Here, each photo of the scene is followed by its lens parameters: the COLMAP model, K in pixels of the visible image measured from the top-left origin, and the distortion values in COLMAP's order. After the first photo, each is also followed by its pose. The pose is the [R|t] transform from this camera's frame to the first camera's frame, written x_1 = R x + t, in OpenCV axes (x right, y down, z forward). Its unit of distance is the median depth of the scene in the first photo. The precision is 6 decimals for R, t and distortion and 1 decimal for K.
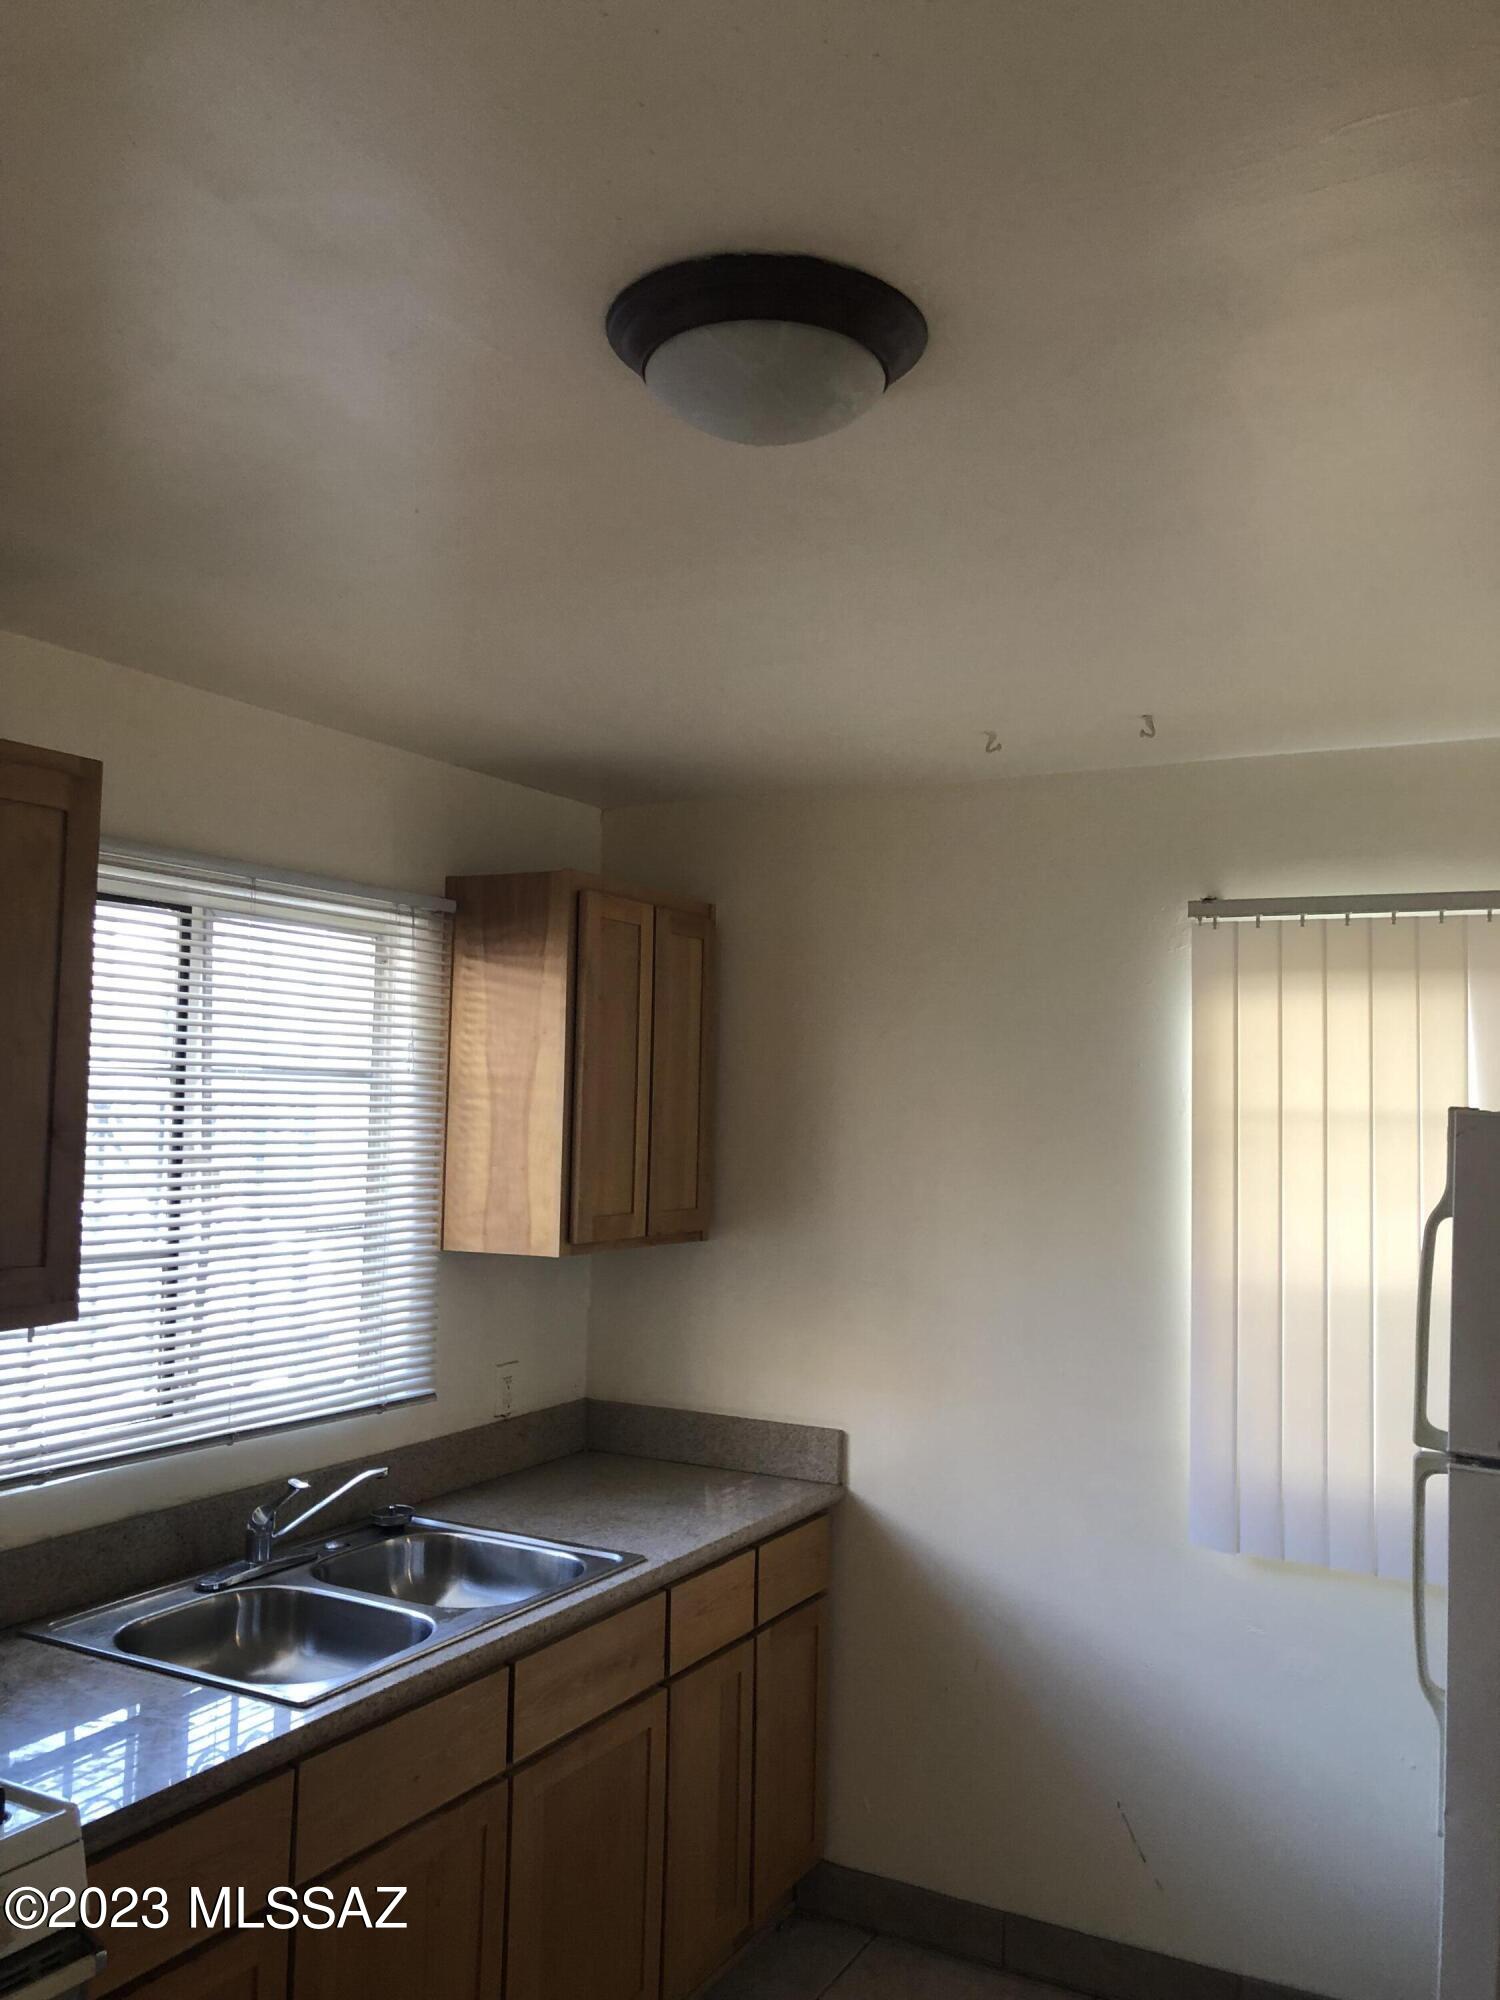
lens RADIAL K [[1627.0, 0, 750.0], [0, 1627.0, 1000.0], [0, 0, 1]] dist [0.001230, -0.000206]
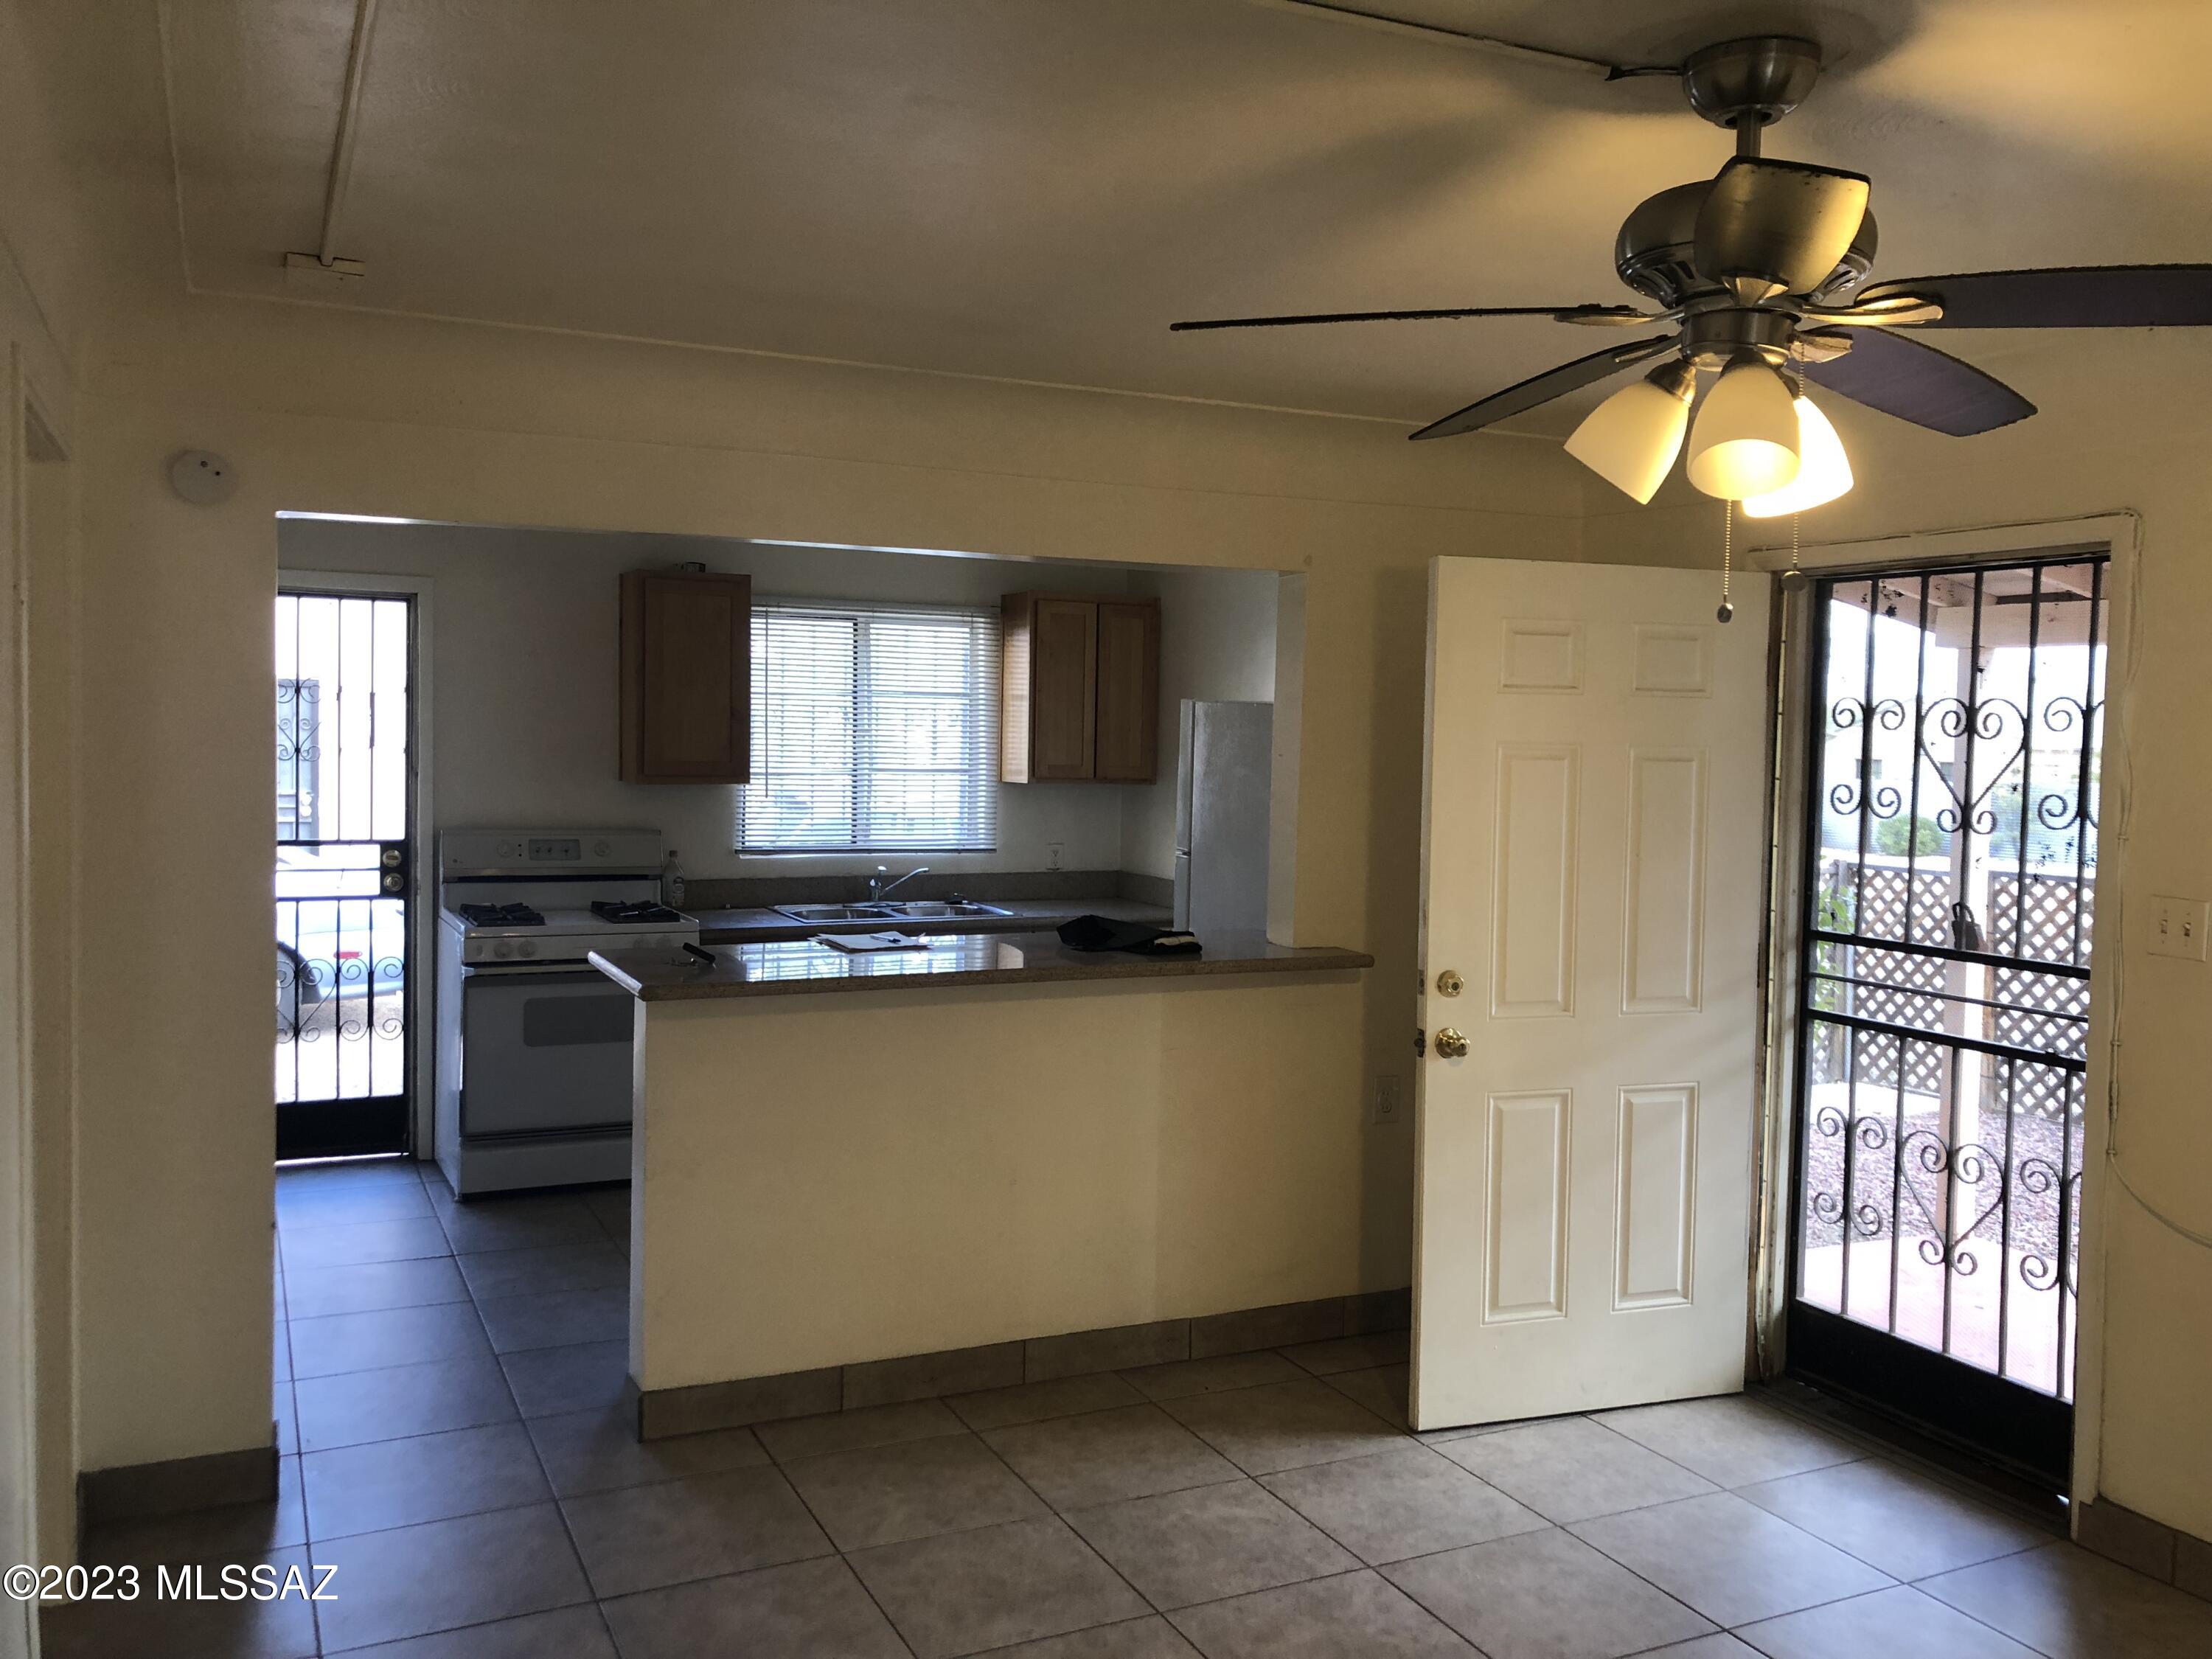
lens RADIAL K [[1799.4, 0, 1106.0], [0, 1799.4, 829.5], [0, 0, 1]] dist [0.001230, -0.000206]
pose [[0.820895, 0.031577, -0.570205, 1.192353], [0.033321, 0.994121, 0.103023, -0.013093], [0.570106, -0.103571, 0.815017, -0.753215]]
